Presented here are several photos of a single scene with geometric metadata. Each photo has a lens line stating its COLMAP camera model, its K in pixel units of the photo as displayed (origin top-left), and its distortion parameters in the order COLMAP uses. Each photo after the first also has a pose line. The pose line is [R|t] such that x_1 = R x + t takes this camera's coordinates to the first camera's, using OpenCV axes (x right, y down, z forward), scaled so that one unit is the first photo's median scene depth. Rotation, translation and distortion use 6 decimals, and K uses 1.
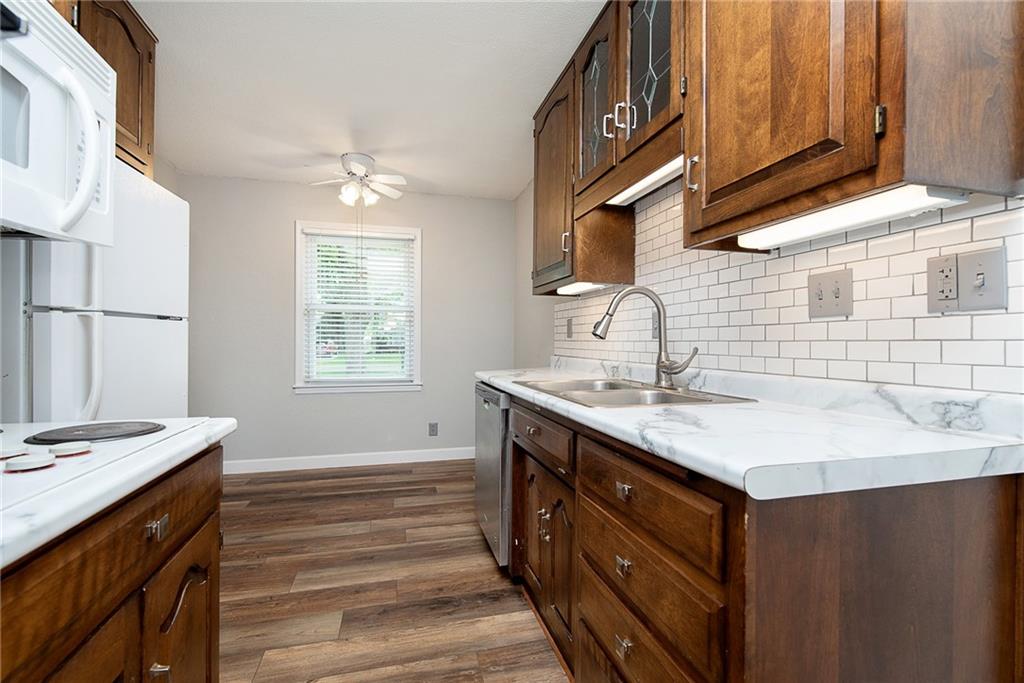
lens RADIAL K [[445.1, 0, 509.0], [0, 445.1, 341.1], [0, 0, 1]] dist [0.003122, -0.000545]
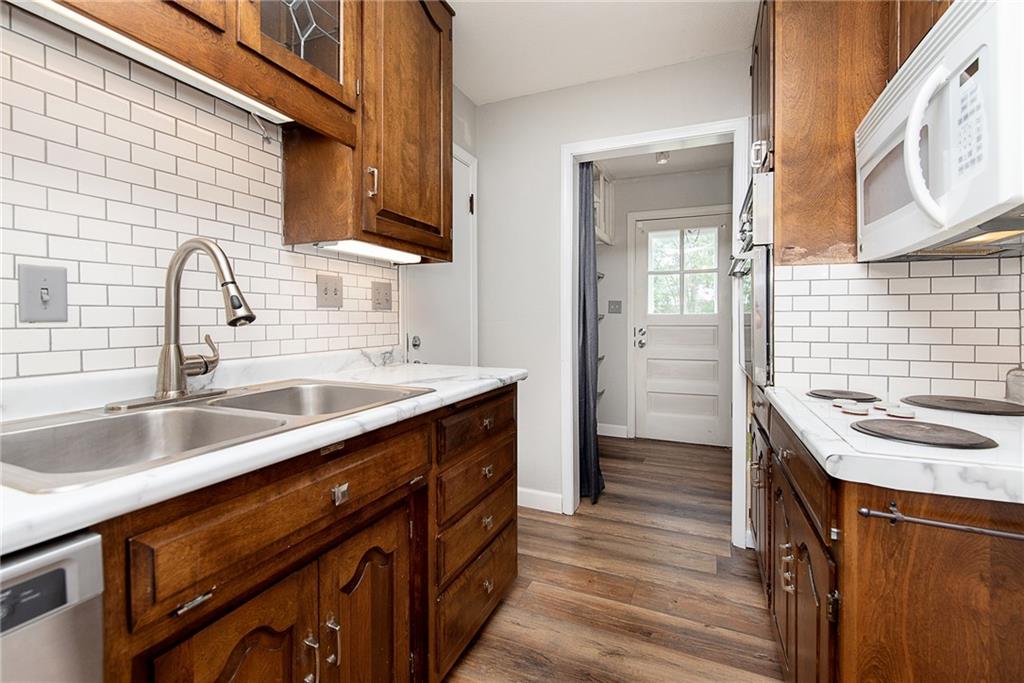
lens RADIAL K [[445.1, 0, 536.0], [0, 445.1, 325.6], [0, 0, 1]] dist [0.003122, -0.000545]
pose [[-0.809064, -0.008881, 0.587653, -0.483599], [-0.002432, 0.999928, 0.011763, -0.011096], [-0.587715, 0.008088, -0.809027, 1.318212]]
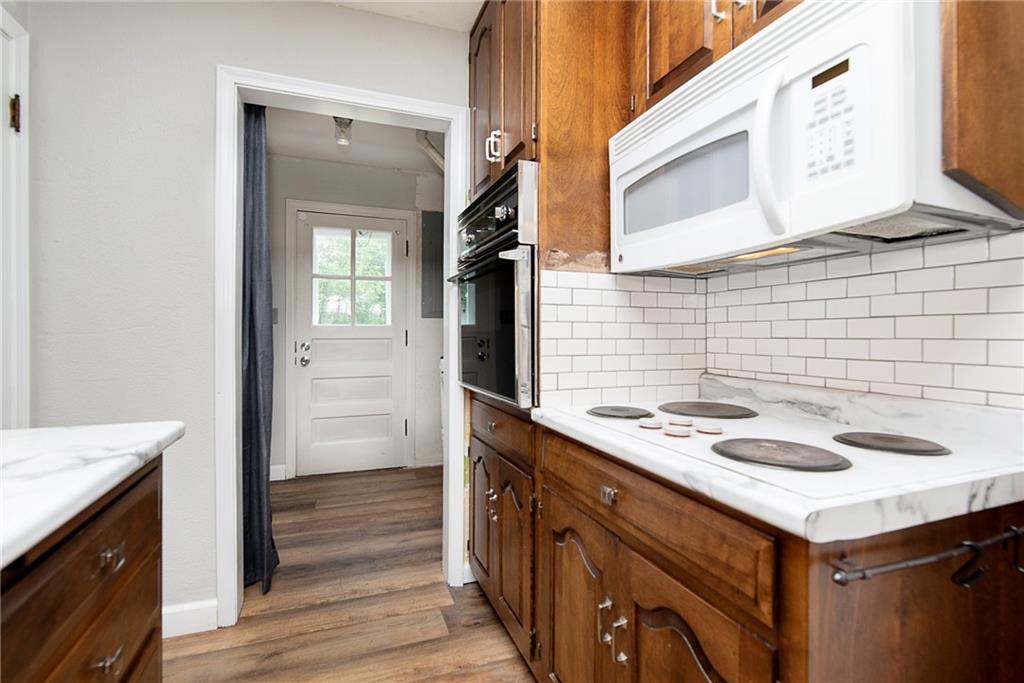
lens RADIAL K [[445.1, 0, 493.0], [0, 445.1, 332.5], [0, 0, 1]] dist [0.003122, -0.000545]
pose [[-0.996194, -0.002265, -0.087135, -0.179144], [-0.002048, 0.999995, -0.002582, -0.008860], [0.087140, -0.002393, -0.996193, 1.075508]]
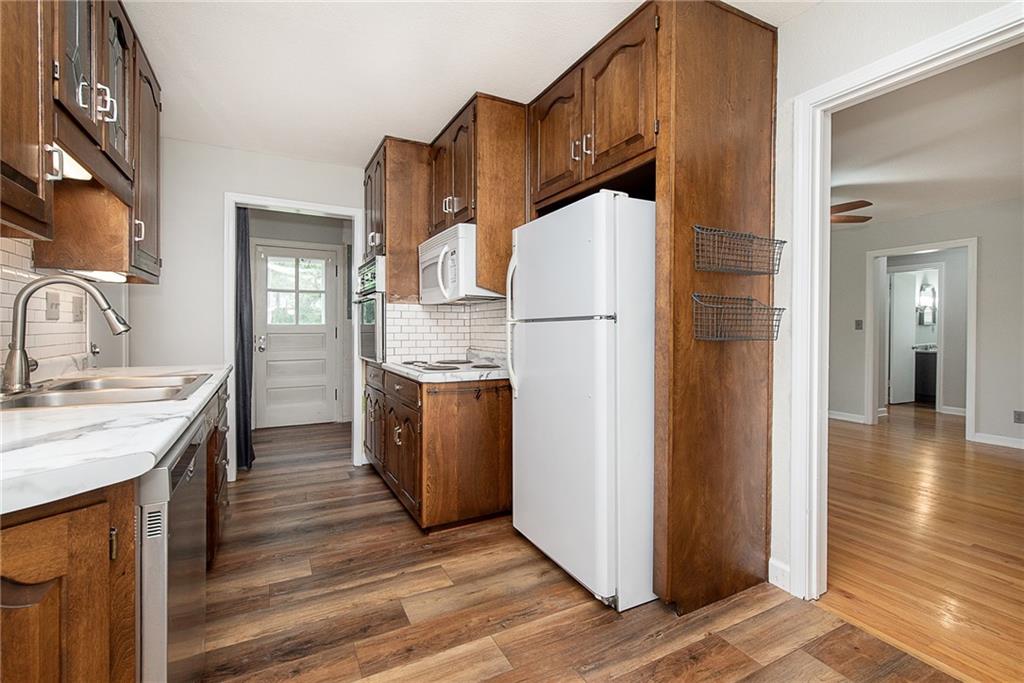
lens RADIAL K [[445.1, 0, 501.6], [0, 445.1, 332.4], [0, 0, 1]] dist [0.003122, -0.000545]
pose [[-0.975361, -0.001559, -0.220610, -0.398936], [-0.003343, 0.999965, 0.007714, -0.018325], [0.220591, 0.008261, -0.975332, 2.222948]]
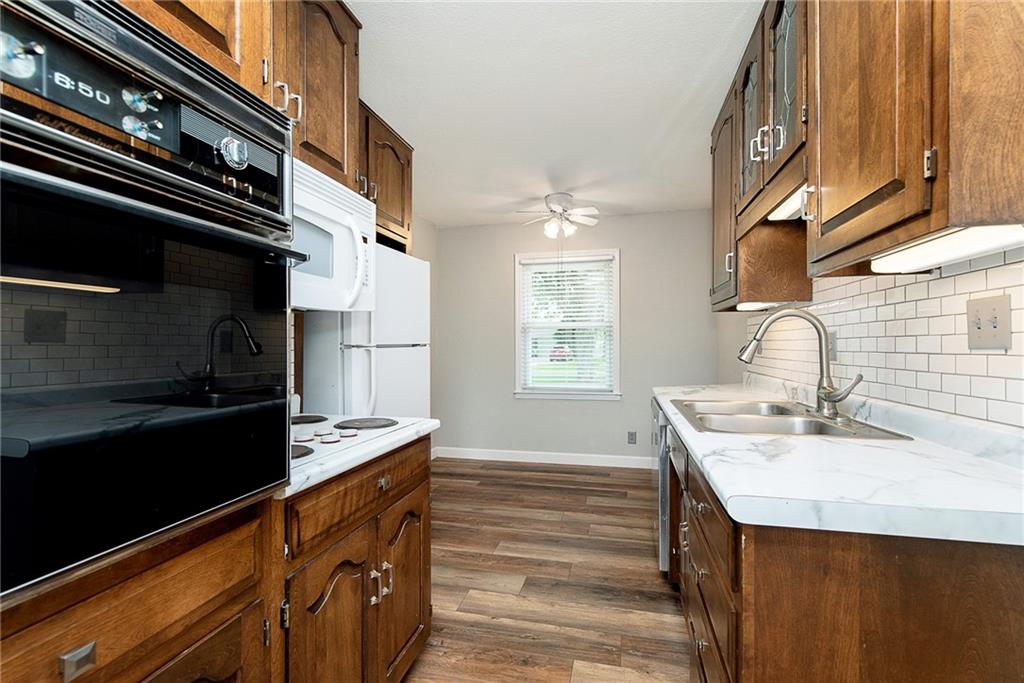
lens RADIAL K [[445.1, 0, 525.3], [0, 445.1, 345.6], [0, 0, 1]] dist [0.003122, -0.000545]
pose [[0.887168, -0.008336, -0.461371, 0.240899], [0.008257, 0.999964, -0.002191, -0.050020], [0.461372, -0.001865, 0.887205, -0.134368]]
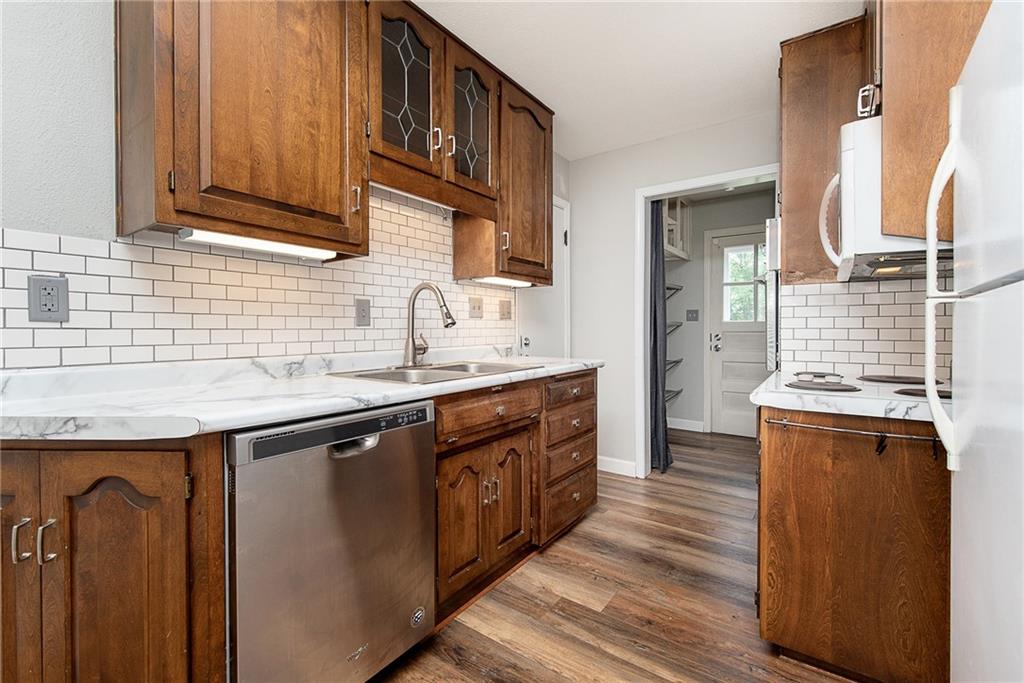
lens RADIAL K [[445.1, 0, 523.5], [0, 445.1, 337.4], [0, 0, 1]] dist [0.003122, -0.000545]
pose [[-0.647812, -0.013155, 0.761687, -0.847500], [-0.000036, 0.999851, 0.017238, 0.003844], [-0.761800, 0.011139, -0.647716, 1.693278]]
